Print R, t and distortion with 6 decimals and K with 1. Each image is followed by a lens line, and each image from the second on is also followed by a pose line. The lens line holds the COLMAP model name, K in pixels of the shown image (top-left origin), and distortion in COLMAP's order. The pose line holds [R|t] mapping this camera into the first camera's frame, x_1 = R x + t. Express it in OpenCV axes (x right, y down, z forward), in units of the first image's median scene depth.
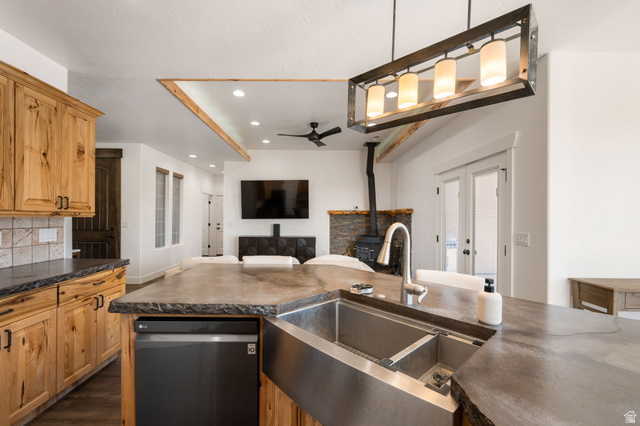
lens RADIAL K [[273.8, 0, 312.0], [0, 273.8, 218.2], [0, 0, 1]] dist [-0.001624, -0.000164]
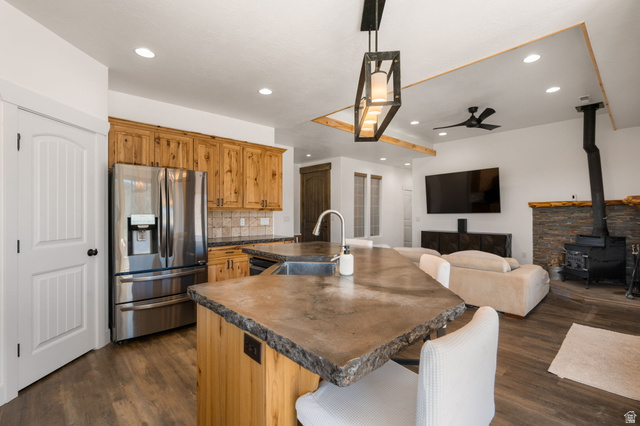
lens RADIAL K [[296.5, 0, 321.0], [0, 296.5, 212.8], [0, 0, 1]] dist [0.001080, 0.000343]
pose [[0.683015, -0.009106, -0.730347, 0.289414], [0.002907, 0.999948, -0.009749, 0.009388], [0.730398, 0.004536, 0.683006, -0.035674]]
